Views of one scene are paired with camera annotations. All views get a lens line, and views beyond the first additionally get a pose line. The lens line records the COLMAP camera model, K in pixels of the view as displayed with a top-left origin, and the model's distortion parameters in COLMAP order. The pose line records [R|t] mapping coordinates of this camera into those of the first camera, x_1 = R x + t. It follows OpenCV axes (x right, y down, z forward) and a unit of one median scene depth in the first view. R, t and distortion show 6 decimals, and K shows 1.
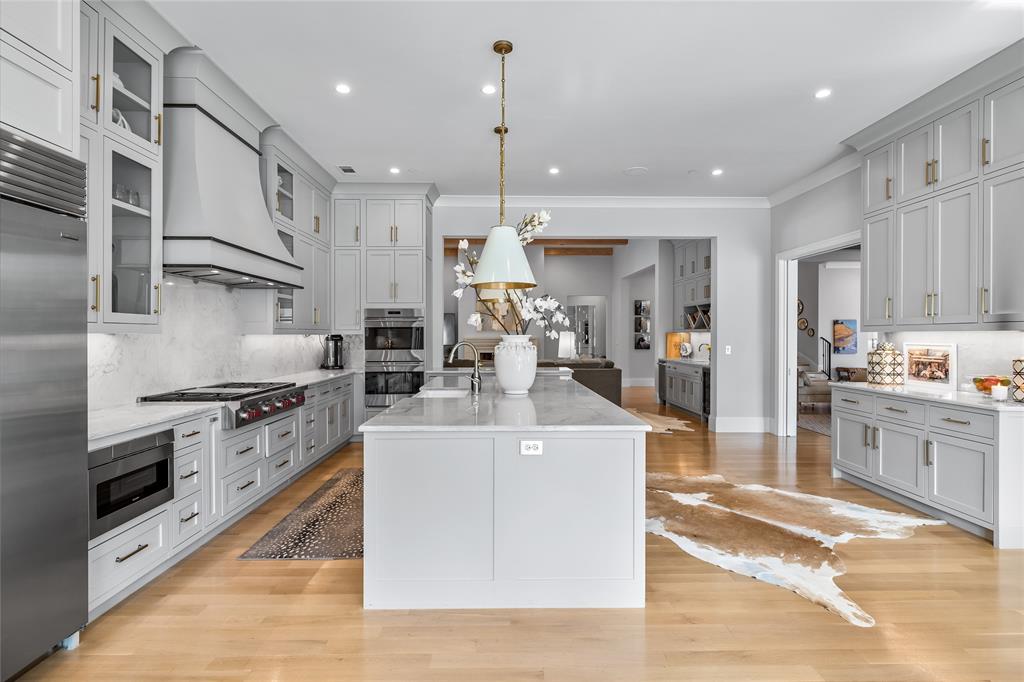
lens RADIAL K [[521.4, 0, 512.0], [0, 521.4, 341.0], [0, 0, 1]] dist [-0.002634, -0.000359]
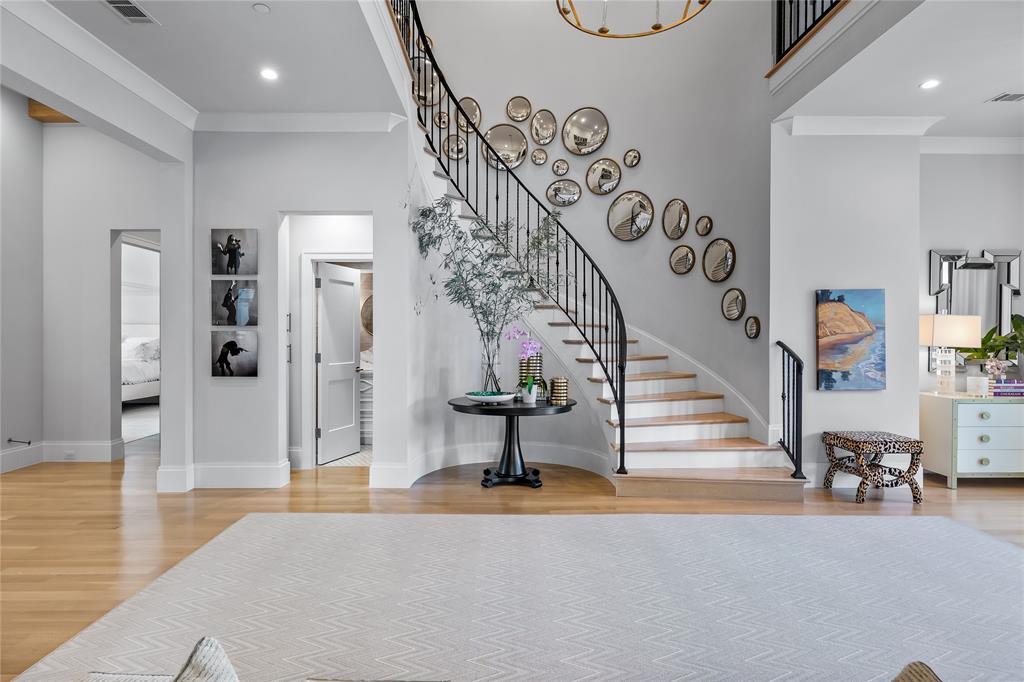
lens RADIAL K [[537.6, 0, 511.7], [0, 537.6, 345.4], [0, 0, 1]] dist [-0.001915, -0.000301]
pose [[0.999916, 0.002429, -0.012757, 0.426897], [-0.002417, 0.999997, 0.000919, -0.004760], [0.012760, -0.000888, 0.999918, 0.652200]]
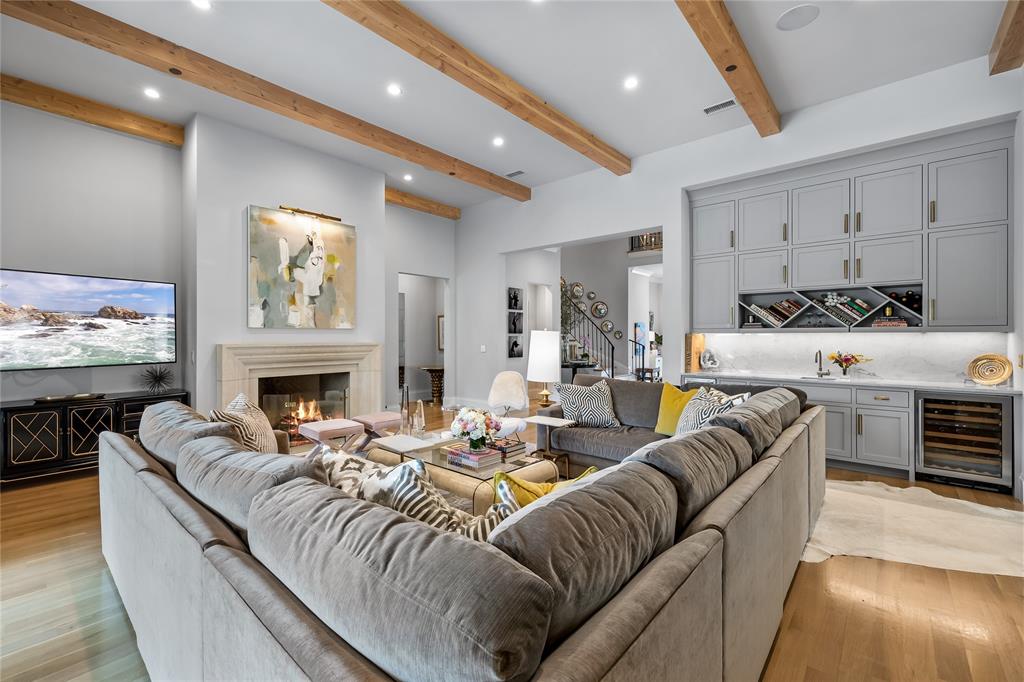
lens RADIAL K [[427.3, 0, 508.5], [0, 427.3, 339.1], [0, 0, 1]] dist [-0.000407, 0.000208]
pose [[0.682239, -0.002946, 0.731123, -0.180760], [0.010609, 0.999926, -0.005871, -0.005492], [-0.731052, 0.011762, 0.682220, 0.603443]]
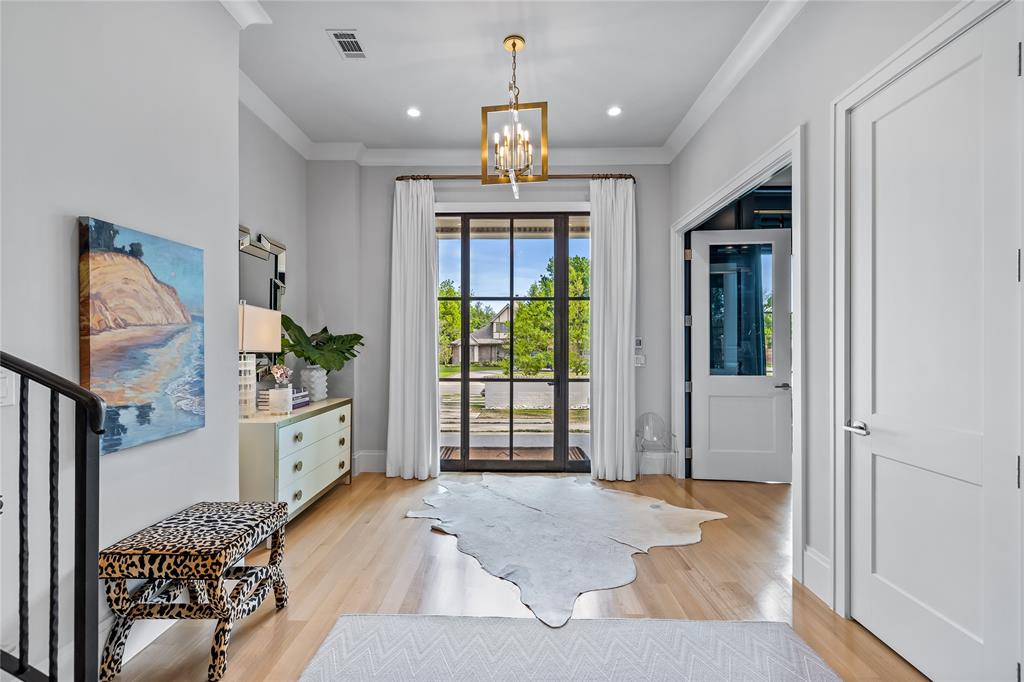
lens RADIAL K [[439.0, 0, 510.7], [0, 439.0, 343.1], [0, 0, 1]] dist [-0.000397, -0.000229]
pose [[0.039038, 0.009722, 0.999190, 0.507275], [0.013231, 0.999860, -0.010245, -0.004327], [-0.999150, 0.013620, 0.038903, 0.883460]]
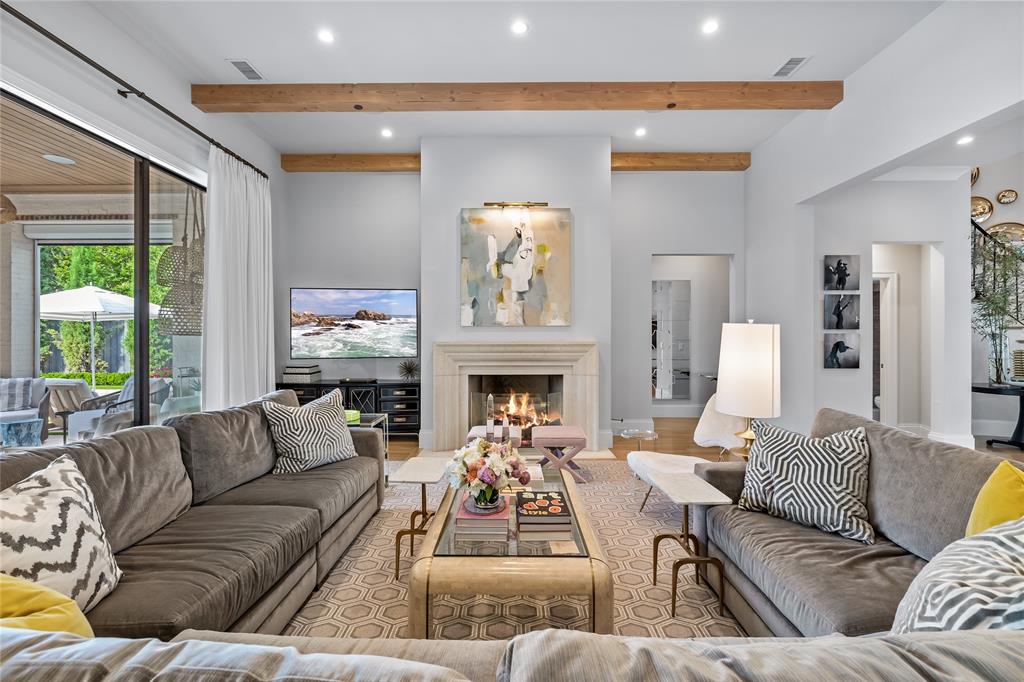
lens RADIAL K [[452.4, 0, 515.0], [0, 452.4, 336.6], [0, 0, 1]] dist [-0.005166, 0.000041]
pose [[0.999623, 0.001403, -0.027428, -0.010666], [-0.001757, 0.999915, -0.012886, -0.005281], [0.027408, 0.012929, 0.999541, 0.611856]]
